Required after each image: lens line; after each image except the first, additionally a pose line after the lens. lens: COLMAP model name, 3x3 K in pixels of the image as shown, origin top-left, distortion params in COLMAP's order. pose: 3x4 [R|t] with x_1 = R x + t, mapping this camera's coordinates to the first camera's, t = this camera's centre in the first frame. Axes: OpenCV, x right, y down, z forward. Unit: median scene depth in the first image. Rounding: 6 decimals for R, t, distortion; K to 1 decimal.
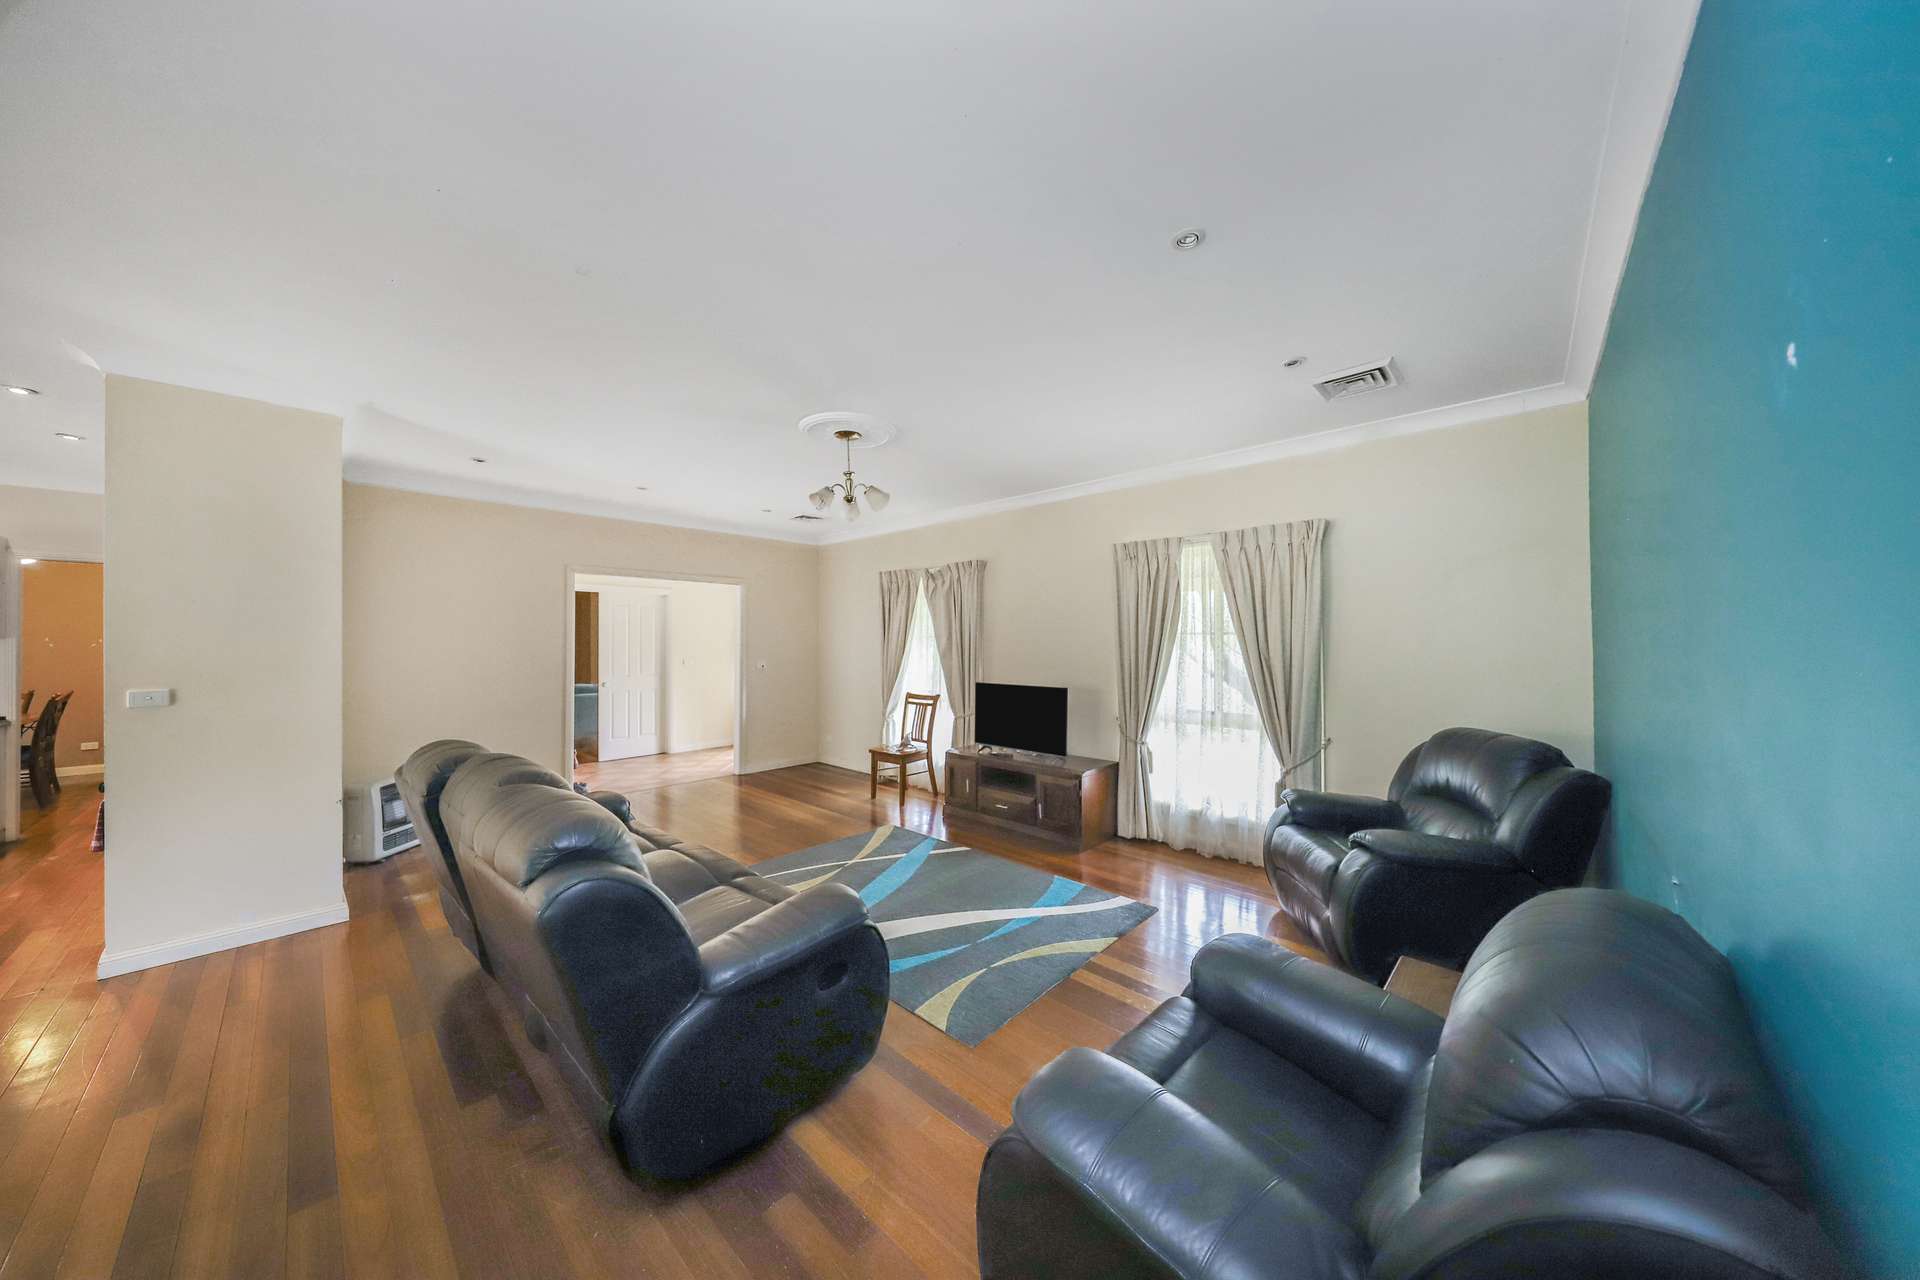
lens RADIAL K [[617.1, 0, 949.2], [0, 617.1, 642.4], [0, 0, 1]] dist [0.008834, -0.000359]
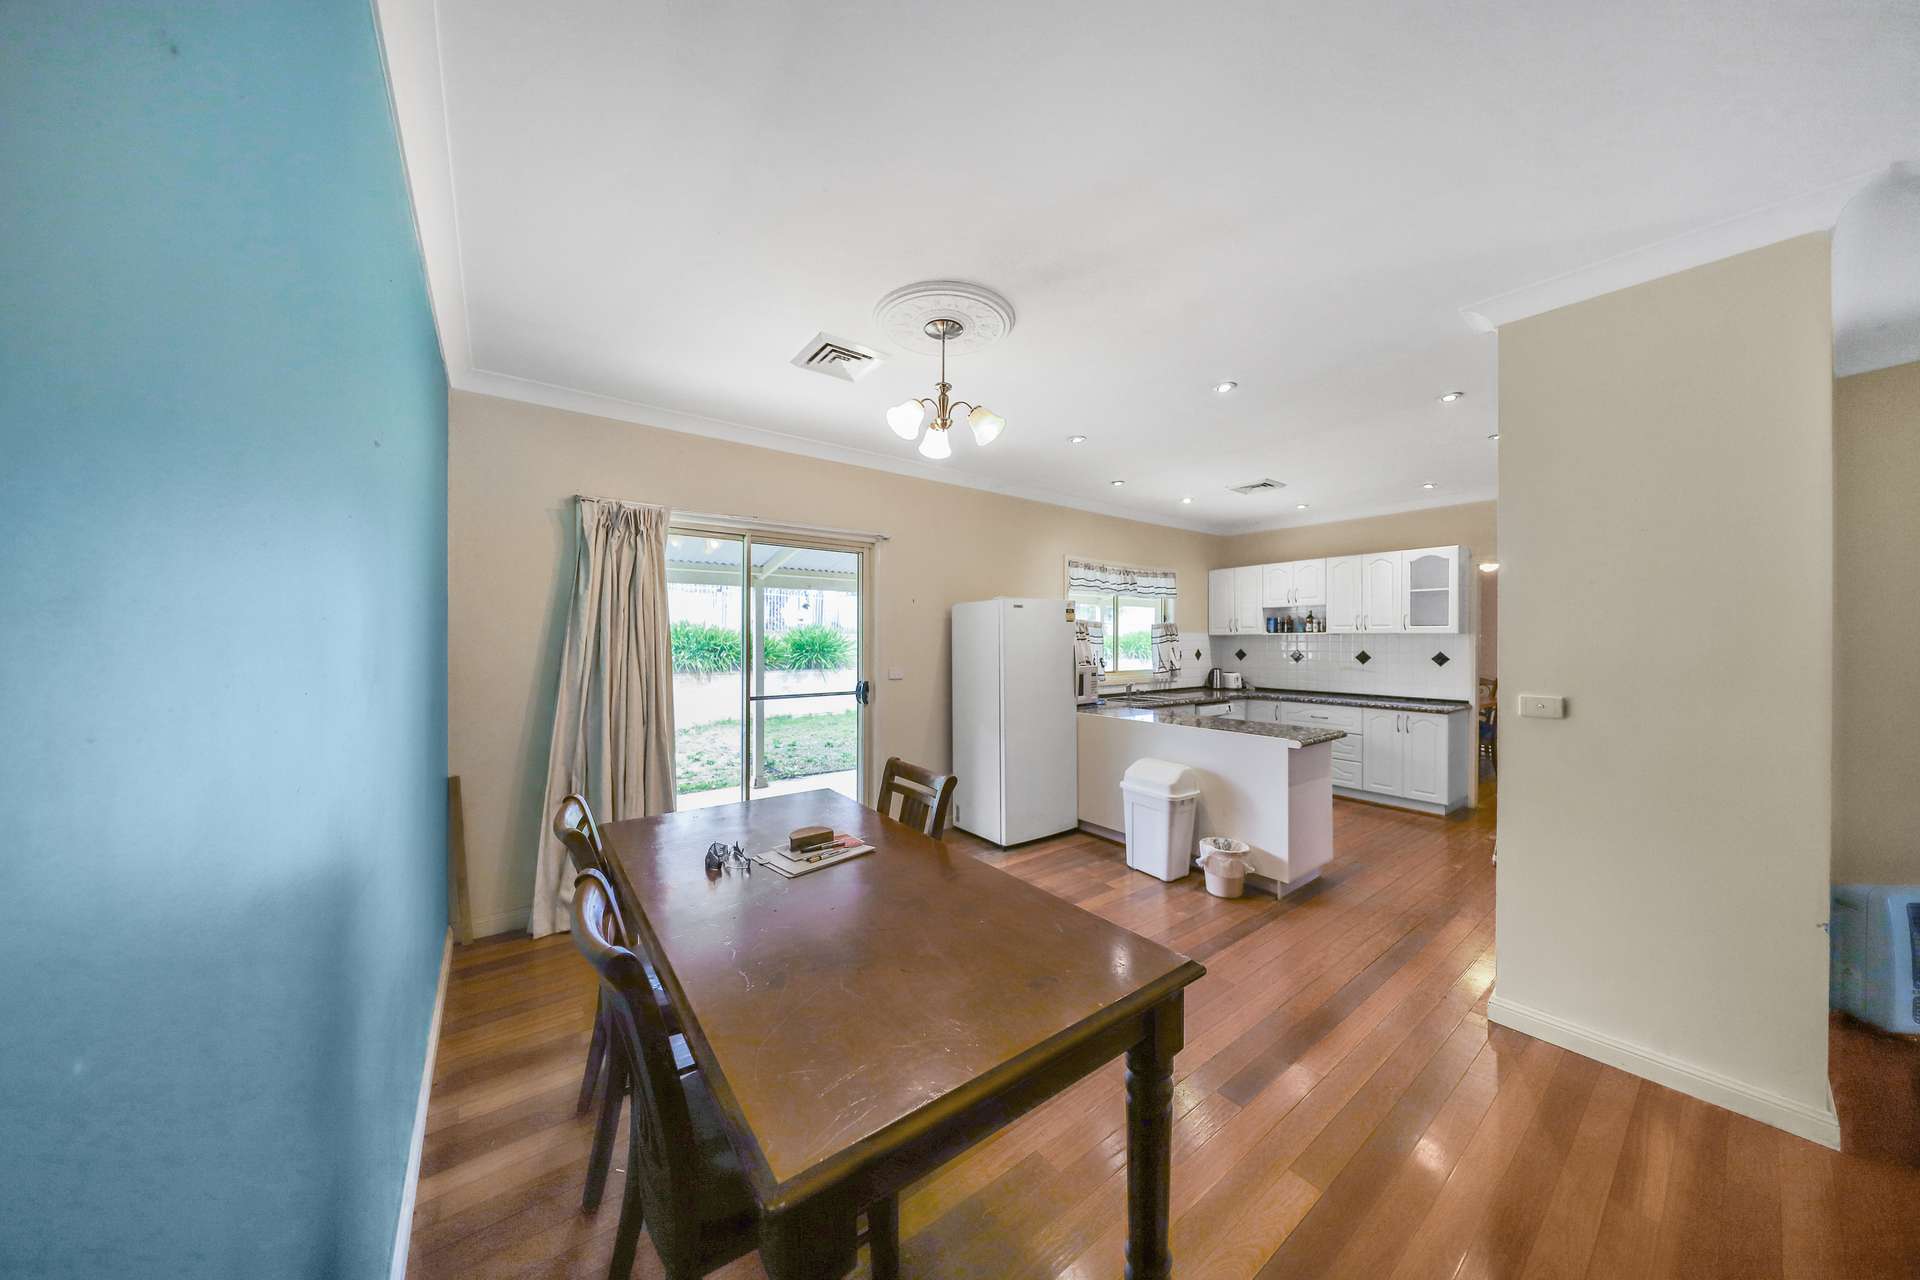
lens RADIAL K [[617.1, 0, 949.2], [0, 617.1, 642.4], [0, 0, 1]] dist [0.008834, -0.000359]
pose [[-0.150203, 0.010116, -0.988603, -0.332685], [0.000782, 0.999949, 0.010113, -0.005275], [0.988655, 0.000746, -0.150204, 0.335497]]
